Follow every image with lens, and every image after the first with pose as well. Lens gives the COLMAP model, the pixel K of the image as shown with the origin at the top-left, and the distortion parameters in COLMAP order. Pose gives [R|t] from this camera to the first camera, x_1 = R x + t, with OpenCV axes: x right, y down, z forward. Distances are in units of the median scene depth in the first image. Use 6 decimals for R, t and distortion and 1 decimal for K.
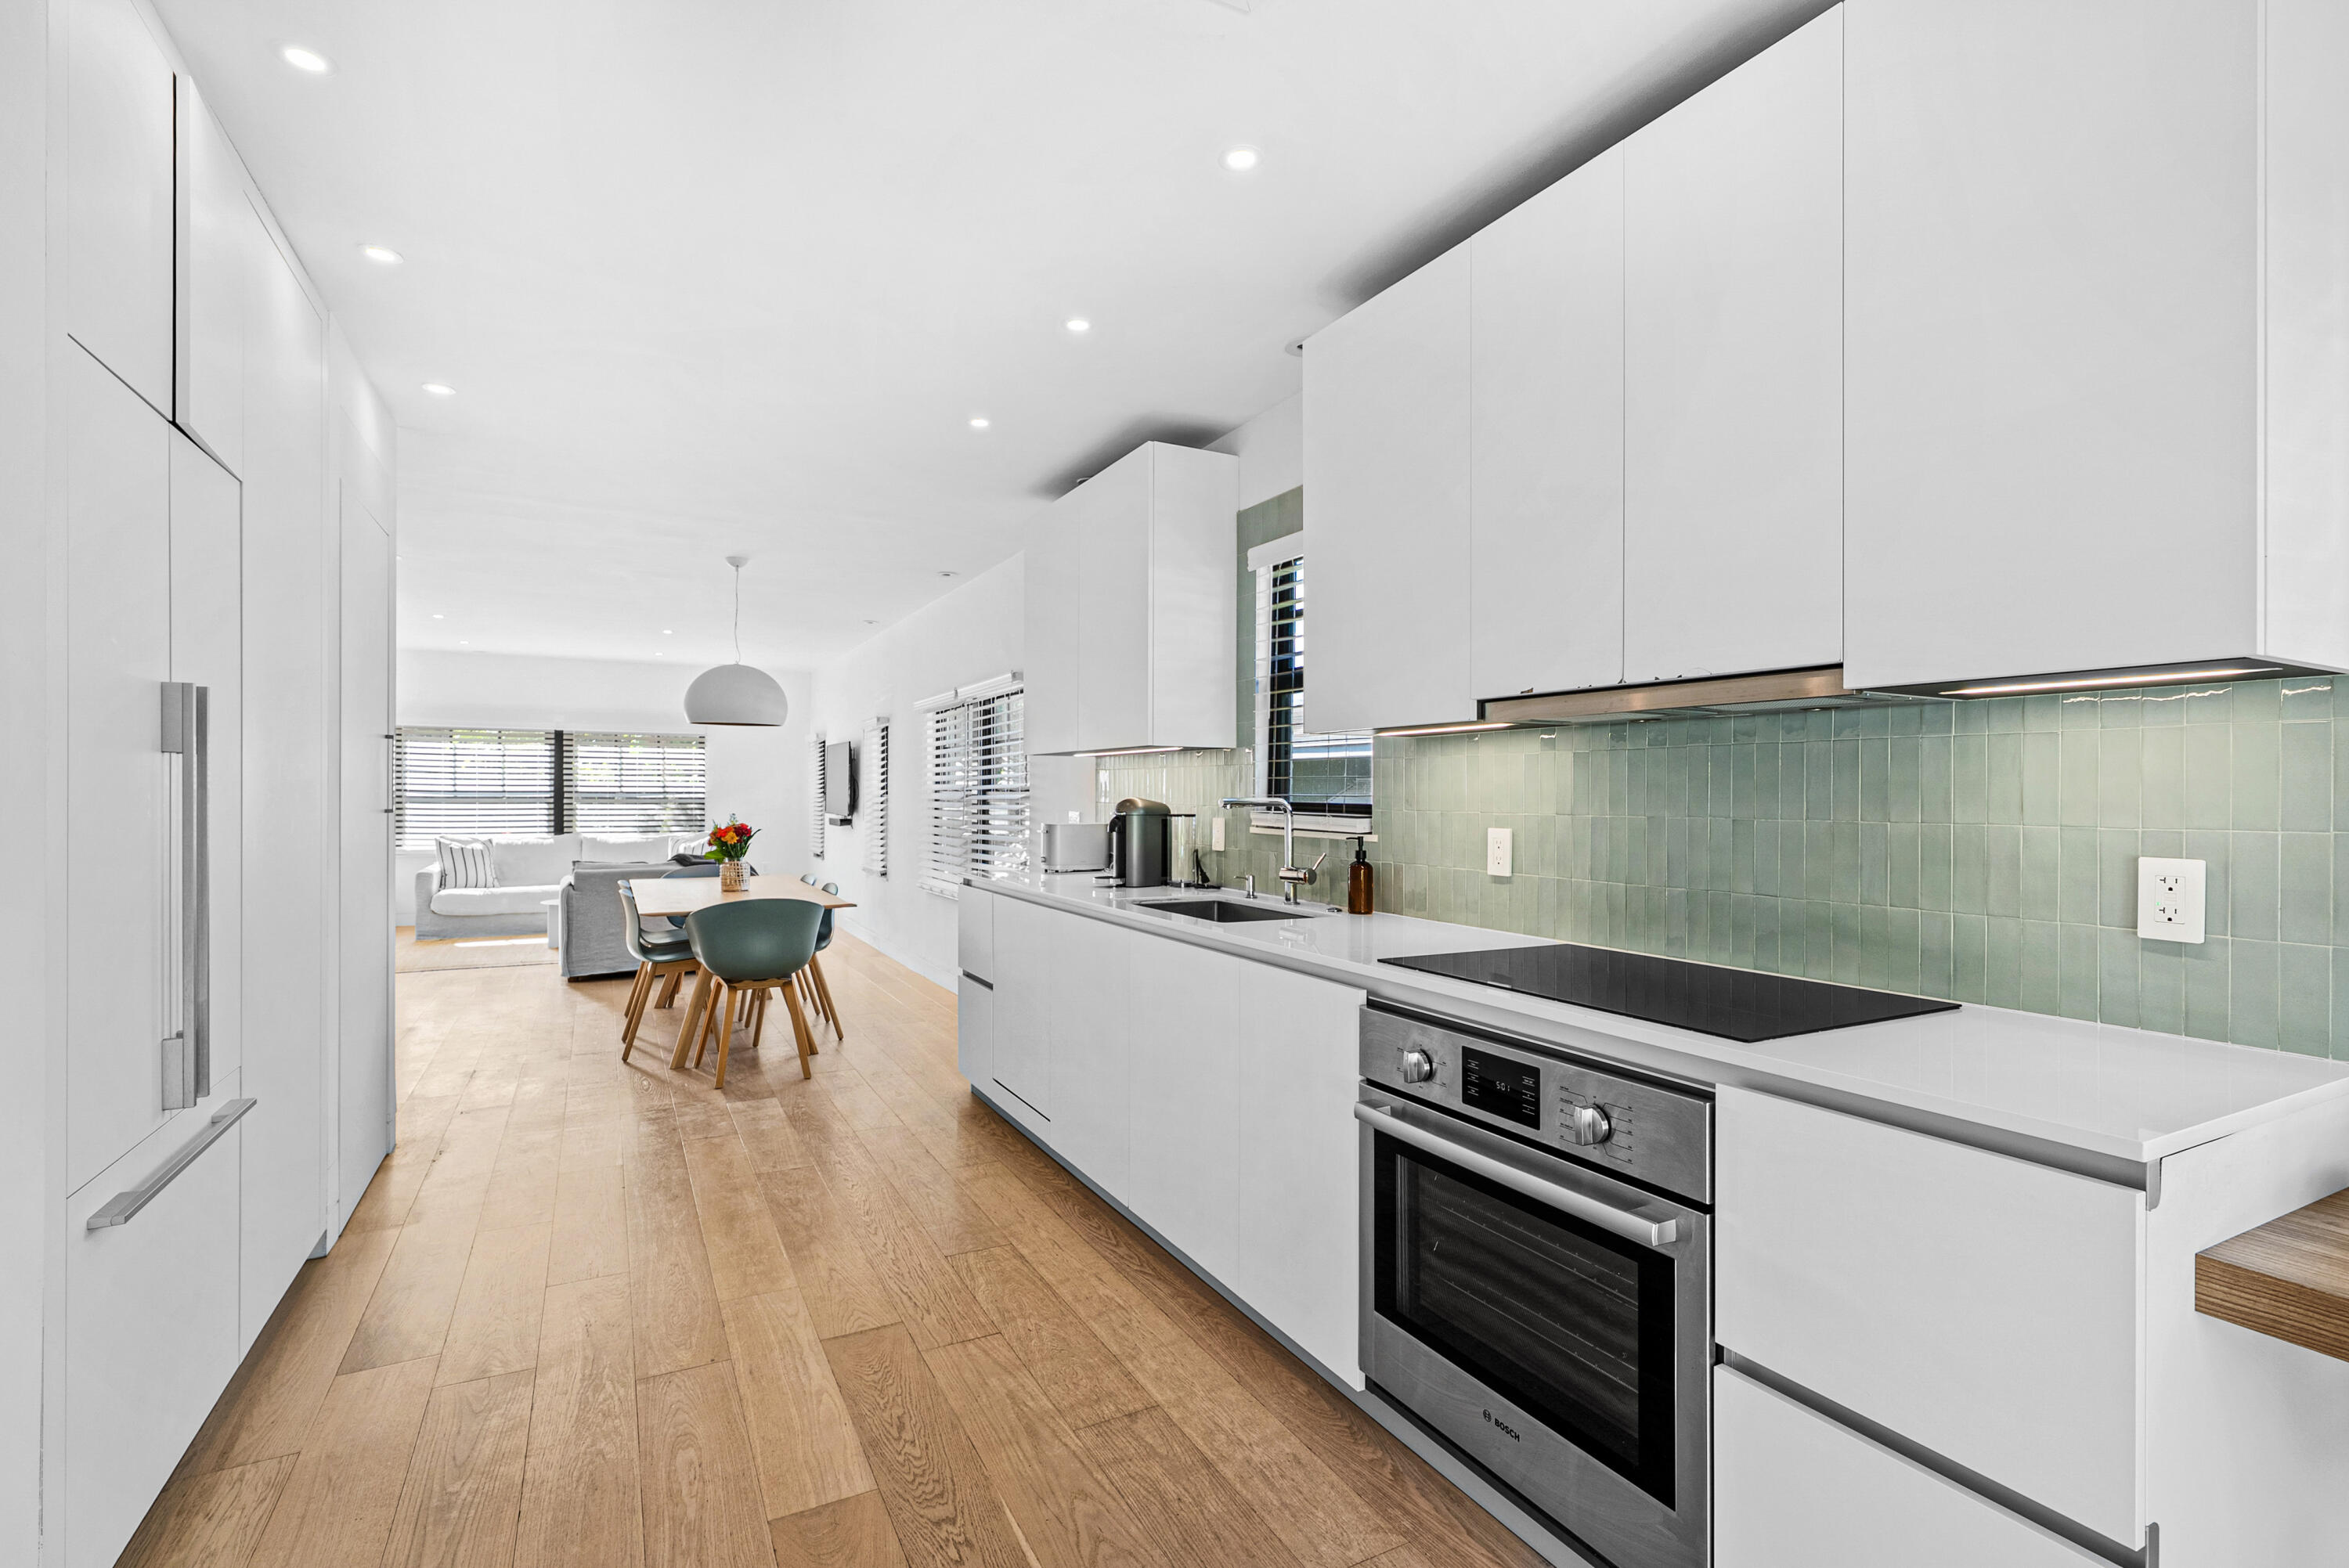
lens RADIAL K [[1032.0, 0, 1174.4], [0, 1032.0, 789.7], [0, 0, 1]] dist [-0.001382, -0.000227]
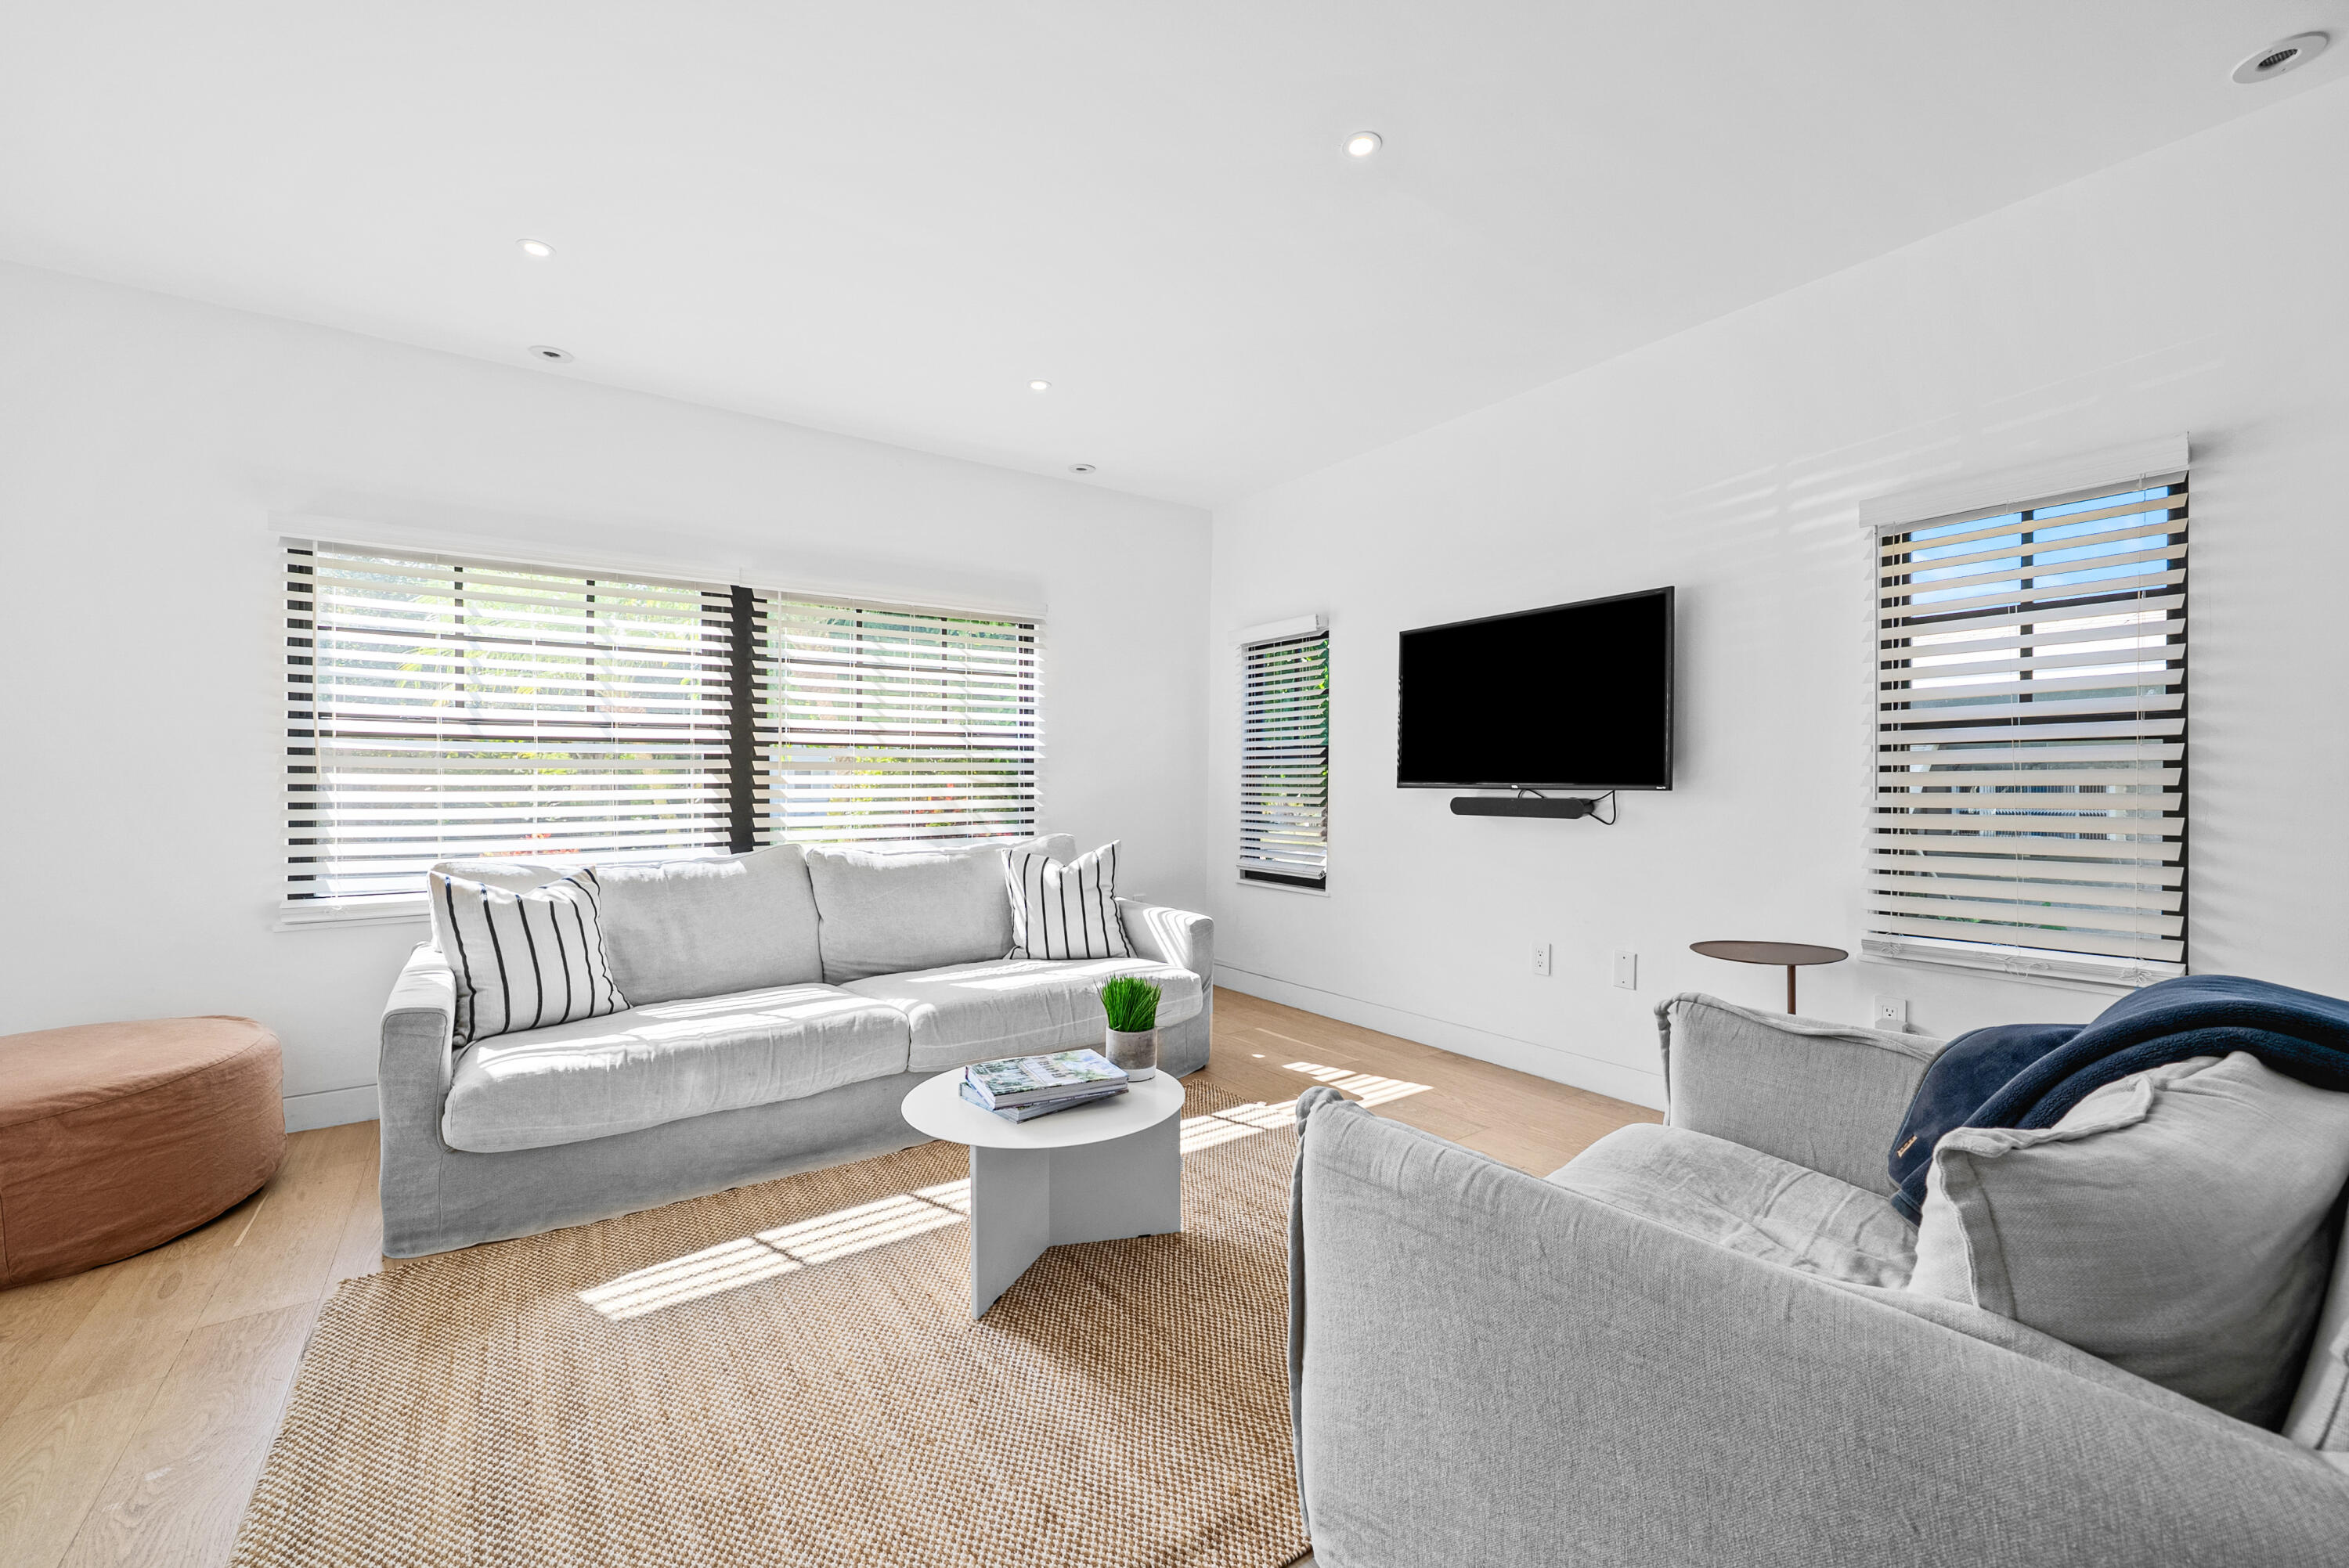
lens RADIAL K [[946.9, 0, 1162.9], [0, 946.9, 770.2], [0, 0, 1]] dist [0.008908, 0.000167]
pose [[0.994363, -0.002217, 0.106009, -0.496344], [0.002778, 0.999983, -0.005146, 0.016213], [-0.105996, 0.005412, 0.994352, 0.647612]]
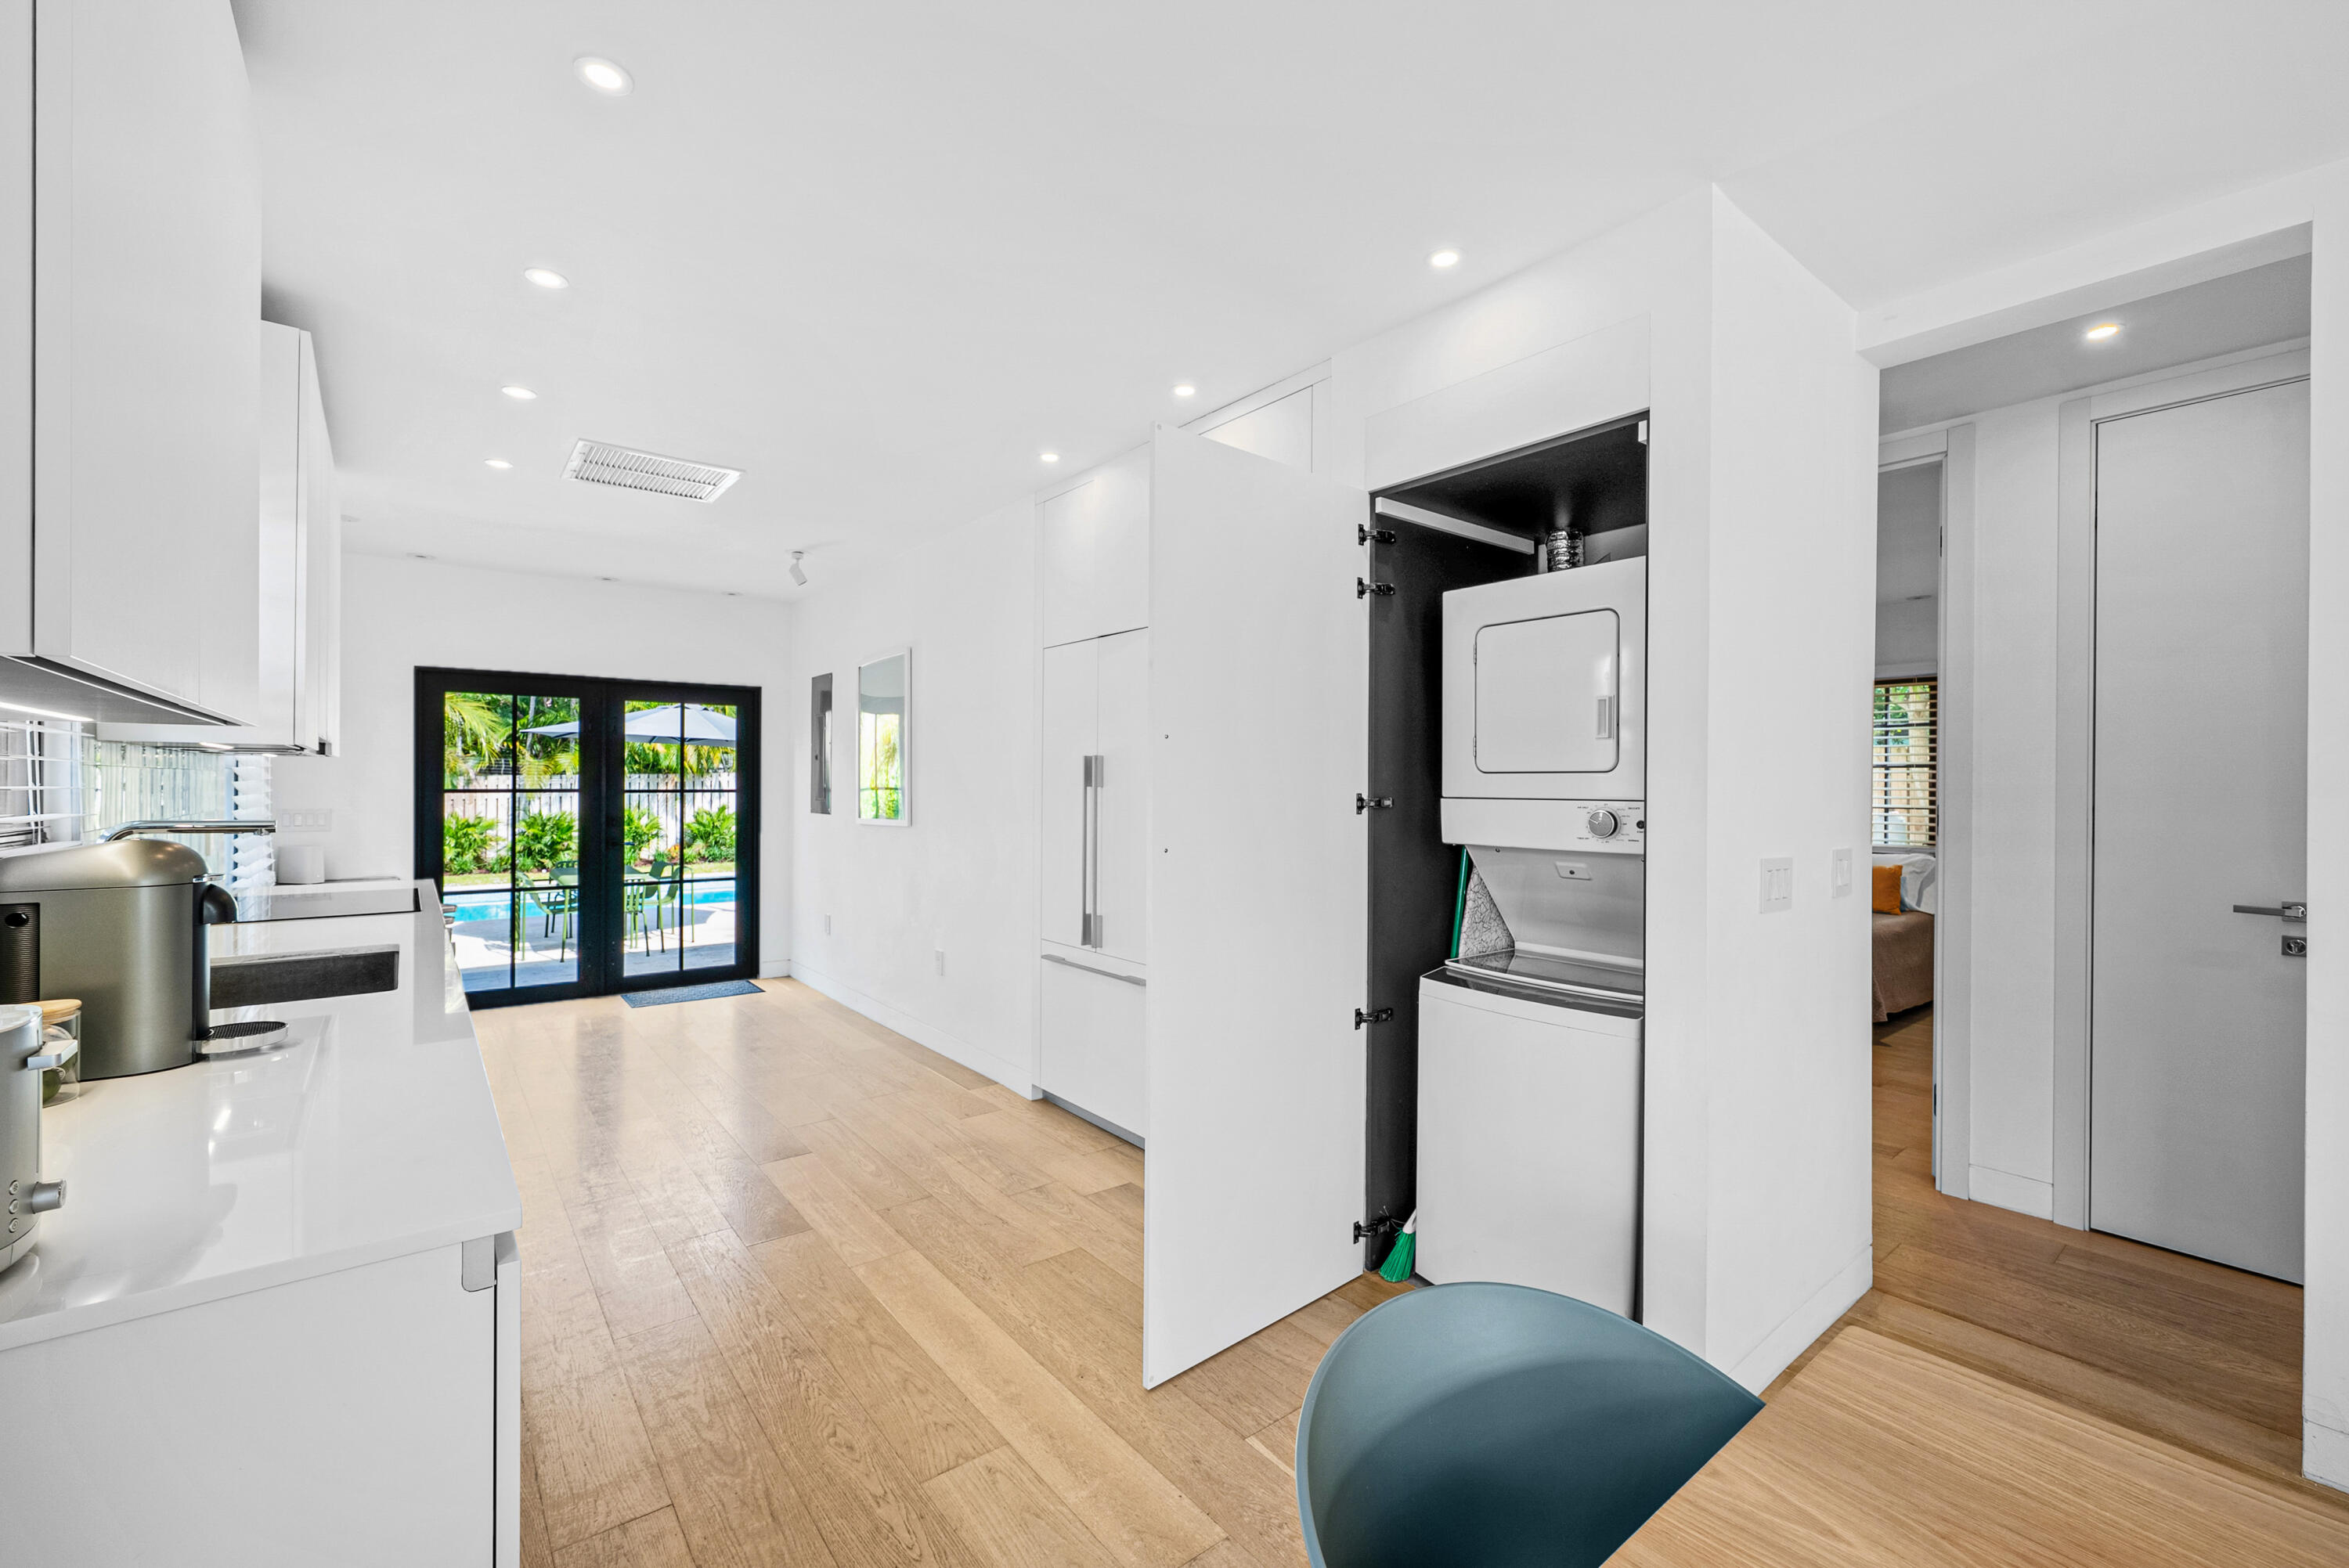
lens RADIAL K [[946.9, 0, 1172.2], [0, 946.9, 781.7], [0, 0, 1]] dist [0.008908, 0.000167]
pose [[-0.984326, -0.009661, -0.176096, -0.139525], [-0.009578, 0.999953, -0.001323, -0.008569], [0.176101, 0.000384, -0.984372, 0.550909]]
